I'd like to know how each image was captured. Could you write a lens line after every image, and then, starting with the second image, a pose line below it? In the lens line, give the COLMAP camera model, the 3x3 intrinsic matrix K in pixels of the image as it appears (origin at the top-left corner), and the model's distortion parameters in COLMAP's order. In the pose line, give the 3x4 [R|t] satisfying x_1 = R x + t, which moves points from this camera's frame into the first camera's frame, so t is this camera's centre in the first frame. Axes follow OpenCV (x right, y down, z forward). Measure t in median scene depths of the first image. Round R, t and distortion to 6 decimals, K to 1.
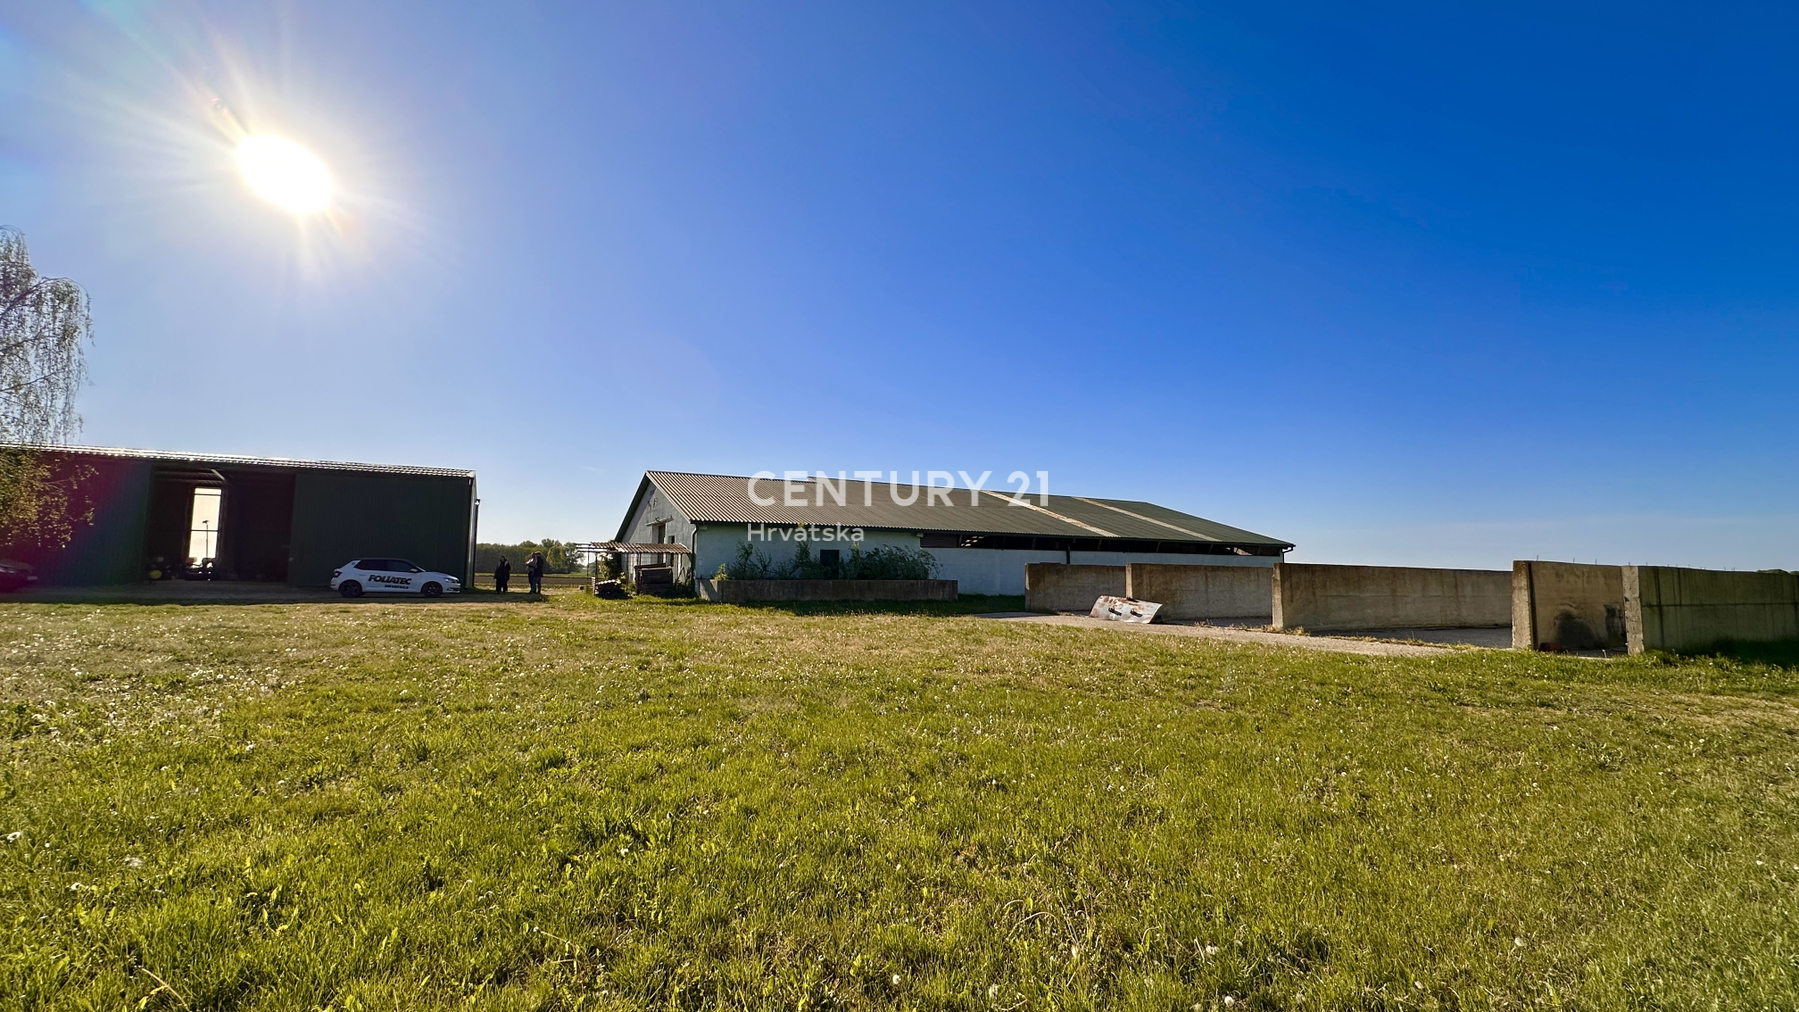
lens RADIAL K [[734.3, 0, 899.5], [0, 734.3, 506.0], [0, 0, 1]] dist [0.000108, 0.000018]
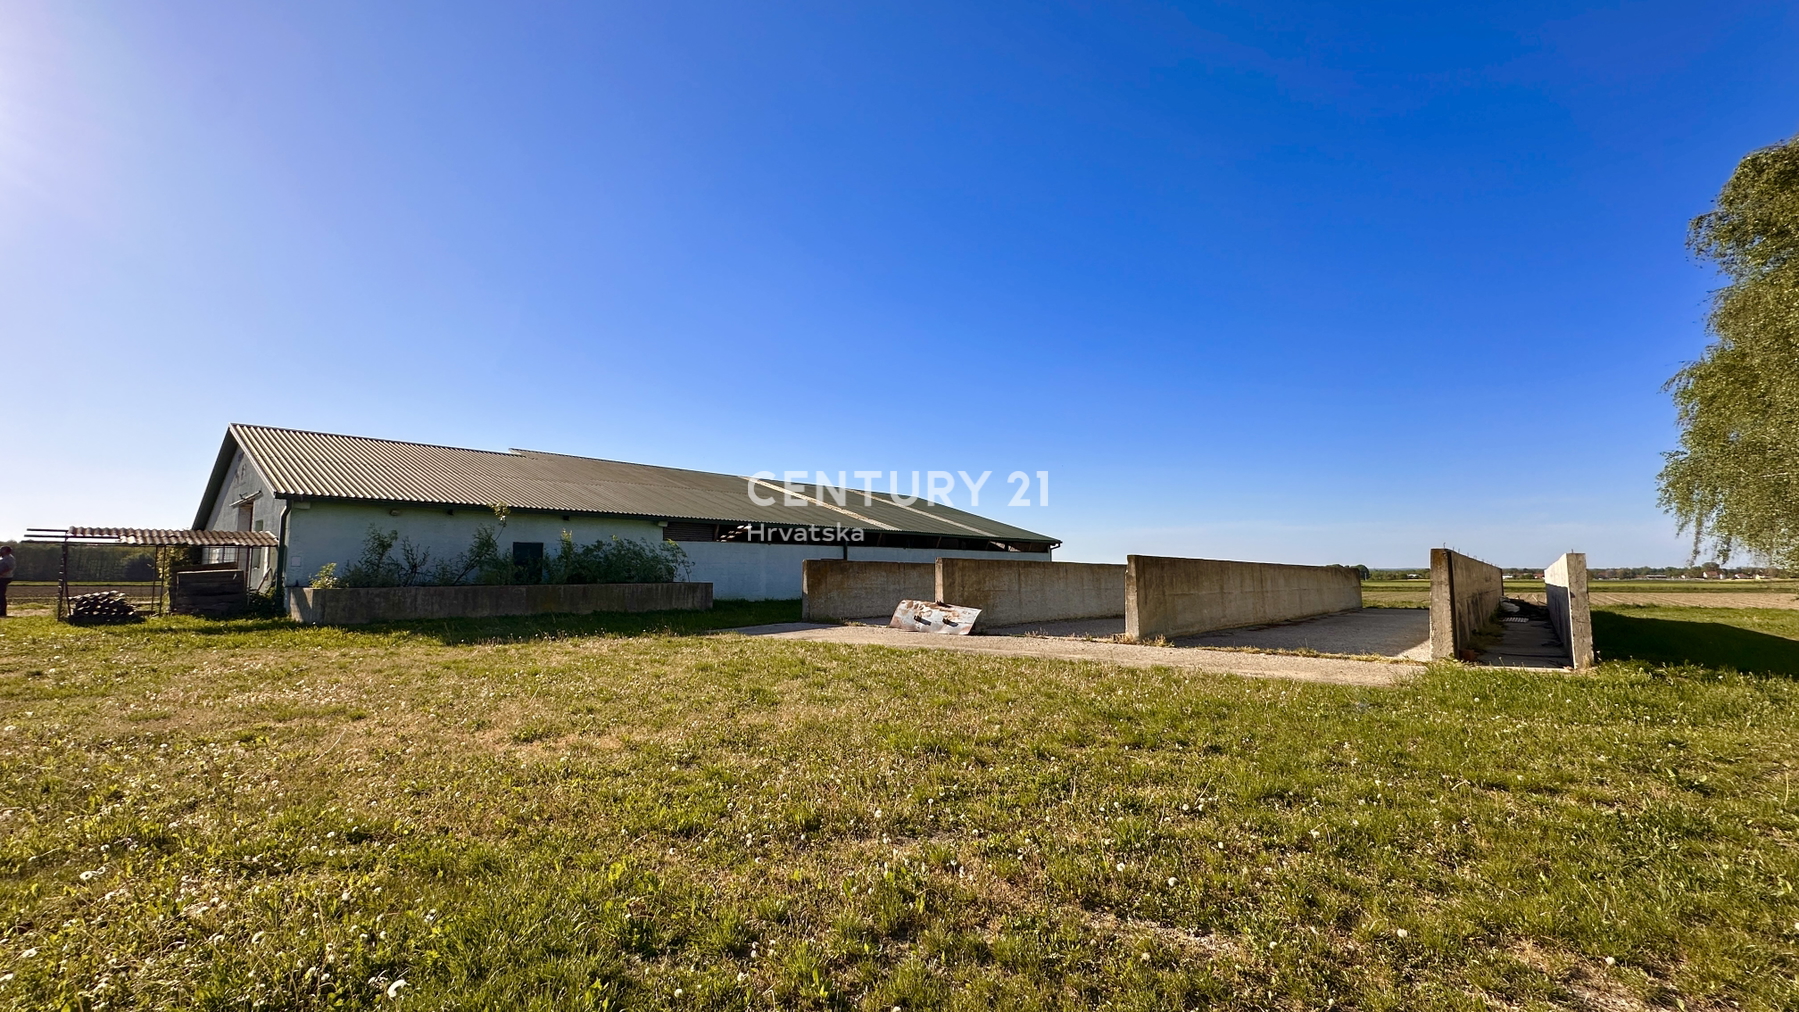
lens RADIAL K [[734.3, 0, 899.5], [0, 734.3, 506.0], [0, 0, 1]] dist [0.000108, 0.000018]
pose [[0.944885, 0.018575, 0.326875, 0.013259], [-0.018451, 0.999824, -0.003481, 0.024040], [-0.326882, -0.002742, 0.945061, 0.251577]]
